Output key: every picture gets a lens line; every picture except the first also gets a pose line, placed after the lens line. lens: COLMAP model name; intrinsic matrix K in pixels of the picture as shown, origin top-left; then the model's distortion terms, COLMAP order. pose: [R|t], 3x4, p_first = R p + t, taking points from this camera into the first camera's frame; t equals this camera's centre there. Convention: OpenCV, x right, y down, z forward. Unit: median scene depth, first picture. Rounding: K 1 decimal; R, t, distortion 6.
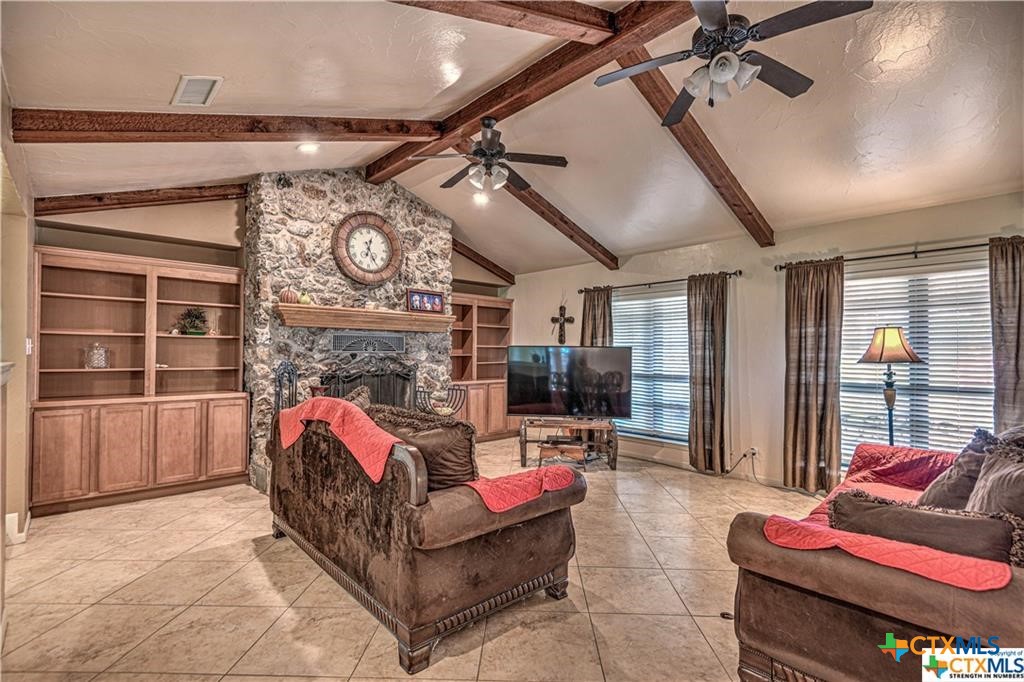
lens RADIAL K [[479.0, 0, 505.0], [0, 479.0, 342.5], [0, 0, 1]] dist [0.022425, -0.011121]
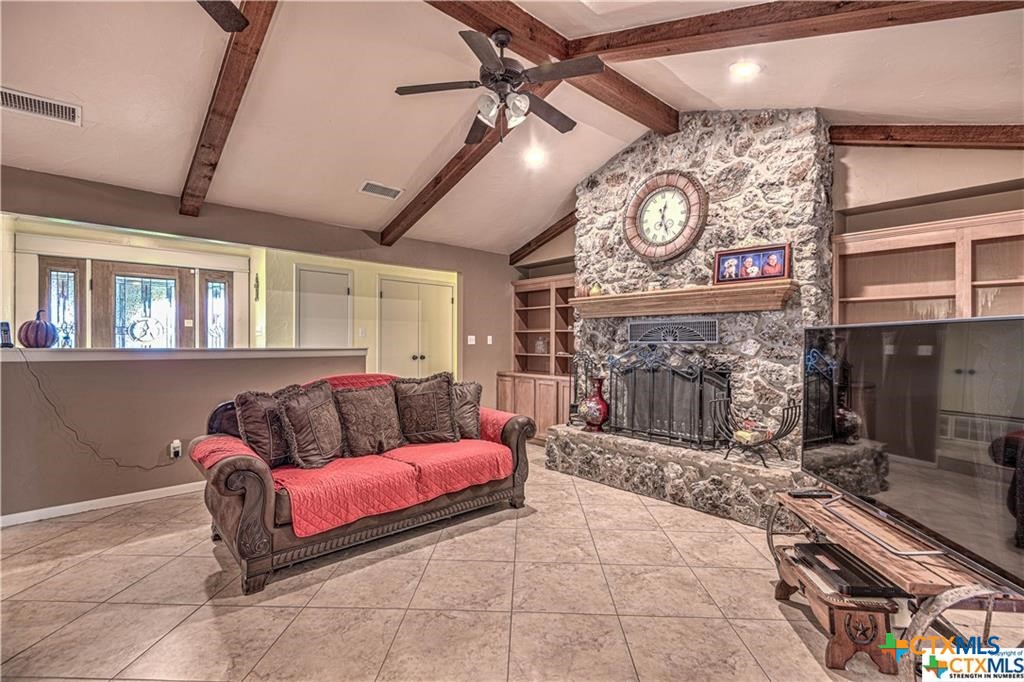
lens RADIAL K [[479.0, 0, 512.2], [0, 479.0, 339.4], [0, 0, 1]] dist [0.022425, -0.011121]
pose [[-0.036251, -0.014249, -0.999241, 0.519533], [0.016049, 0.999761, -0.014838, 0.021634], [0.999214, -0.016575, -0.036014, 0.731310]]
